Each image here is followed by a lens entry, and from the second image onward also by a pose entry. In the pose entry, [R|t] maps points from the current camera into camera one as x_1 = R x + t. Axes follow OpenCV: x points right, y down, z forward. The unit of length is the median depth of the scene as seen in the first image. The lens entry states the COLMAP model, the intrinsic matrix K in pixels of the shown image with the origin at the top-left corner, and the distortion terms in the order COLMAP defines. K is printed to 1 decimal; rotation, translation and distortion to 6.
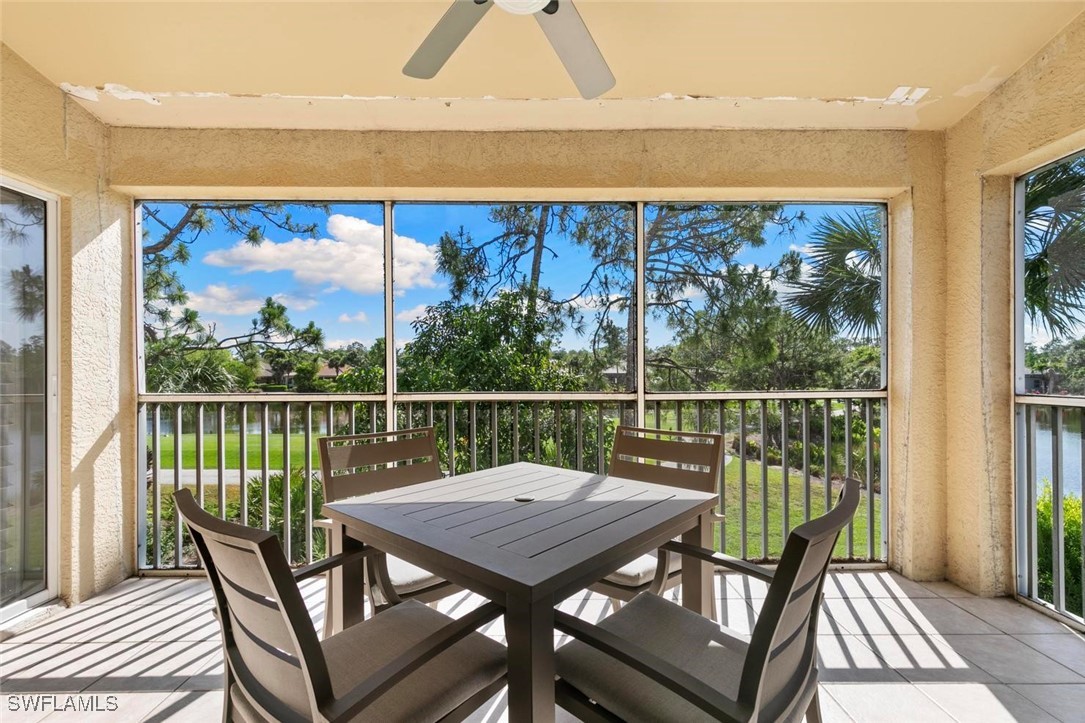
lens RADIAL K [[490.7, 0, 540.3], [0, 490.7, 368.9], [0, 0, 1]] dist [0.010792, -0.001603]
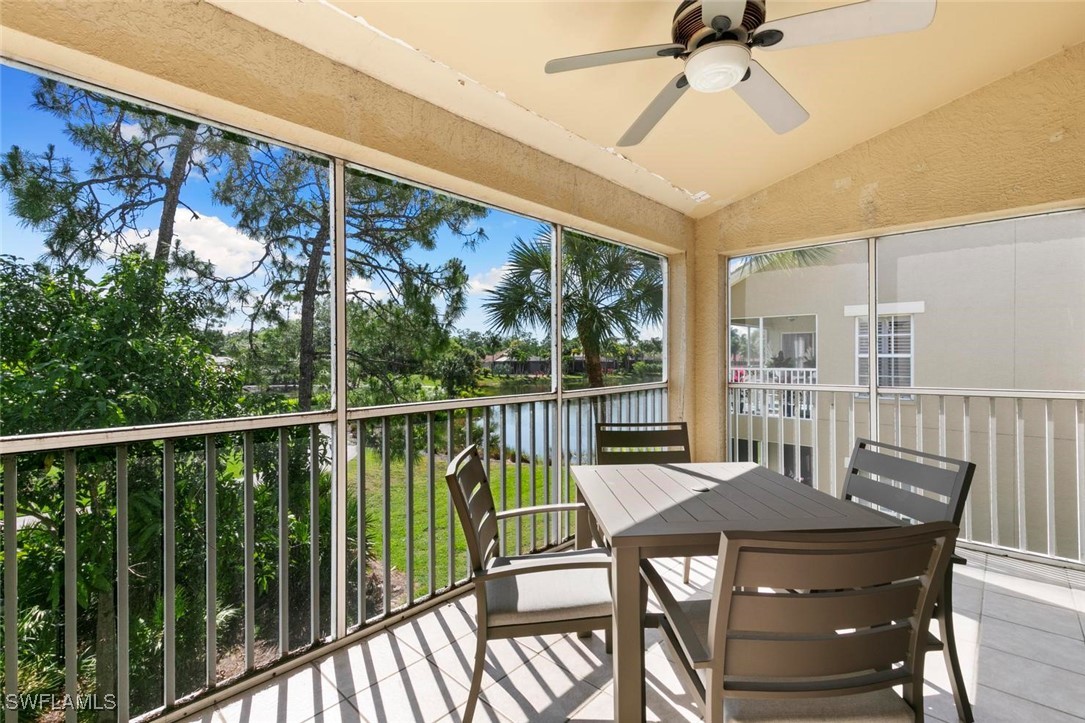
lens RADIAL K [[490.7, 0, 540.7], [0, 490.7, 354.3], [0, 0, 1]] dist [0.010792, -0.001603]
pose [[0.690719, 0.003328, 0.723116, -0.680950], [-0.000471, 0.999991, -0.004151, -0.037010], [-0.723123, 0.002527, 0.690715, 0.260569]]
